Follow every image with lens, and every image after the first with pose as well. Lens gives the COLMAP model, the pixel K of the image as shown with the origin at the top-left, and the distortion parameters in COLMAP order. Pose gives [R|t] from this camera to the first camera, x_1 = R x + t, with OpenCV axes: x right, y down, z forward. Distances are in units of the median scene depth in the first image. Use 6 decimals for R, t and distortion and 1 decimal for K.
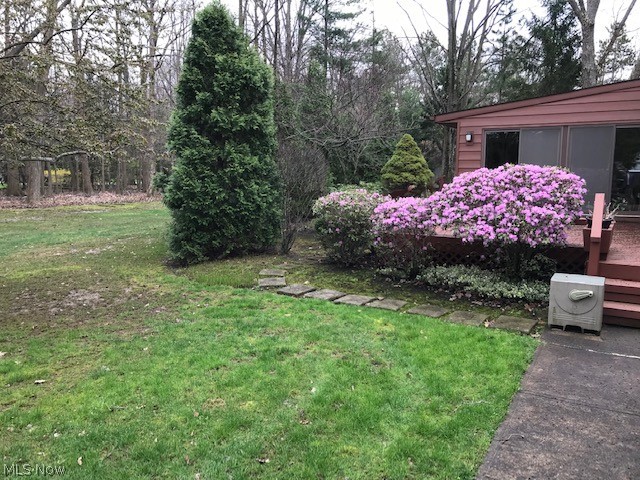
lens RADIAL K [[535.7, 0, 320.0], [0, 535.7, 240.0], [0, 0, 1]] dist [0.039833, -0.009639]
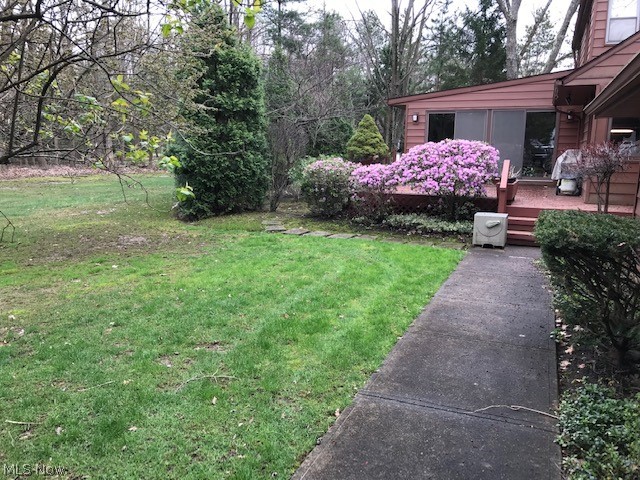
lens RADIAL K [[535.7, 0, 320.0], [0, 535.7, 240.0], [0, 0, 1]] dist [0.039833, -0.009639]
pose [[0.993892, -0.013723, 0.109501, -0.104835], [0.008848, 0.998953, 0.044879, 0.042084], [-0.110002, -0.043636, 0.992973, -0.279385]]
